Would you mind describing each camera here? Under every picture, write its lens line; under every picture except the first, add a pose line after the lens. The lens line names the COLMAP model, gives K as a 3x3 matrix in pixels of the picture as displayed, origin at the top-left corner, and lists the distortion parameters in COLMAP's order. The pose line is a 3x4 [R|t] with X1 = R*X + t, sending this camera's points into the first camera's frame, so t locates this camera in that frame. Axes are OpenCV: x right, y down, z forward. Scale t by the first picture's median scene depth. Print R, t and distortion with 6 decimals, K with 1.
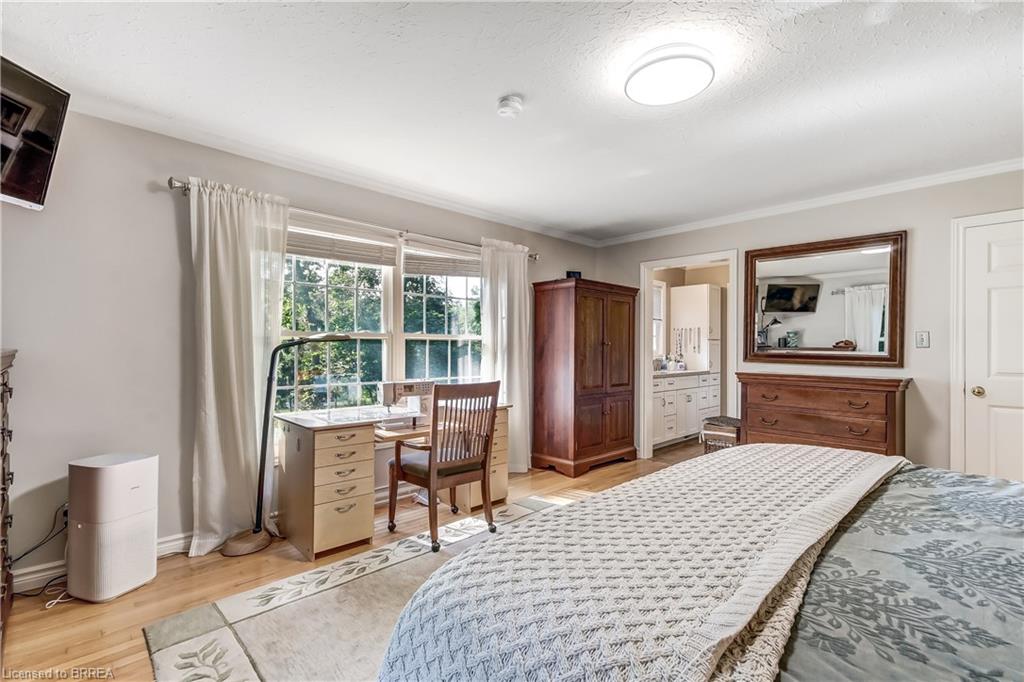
lens RADIAL K [[466.5, 0, 514.4], [0, 466.5, 348.4], [0, 0, 1]] dist [-0.000435, 0.000003]
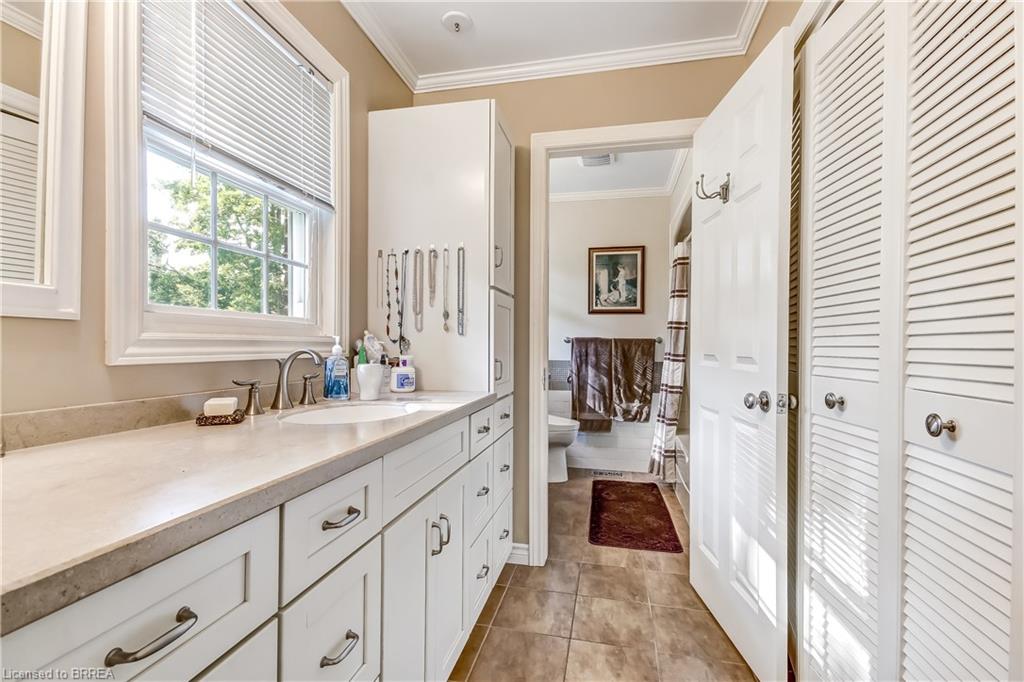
lens RADIAL K [[466.5, 0, 512.6], [0, 466.5, 341.6], [0, 0, 1]] dist [-0.000435, 0.000003]
pose [[0.830268, 0.001639, 0.557362, 0.259079], [-0.003875, 0.999988, 0.002831, 0.014233], [-0.557351, -0.004510, 0.830265, 0.740409]]
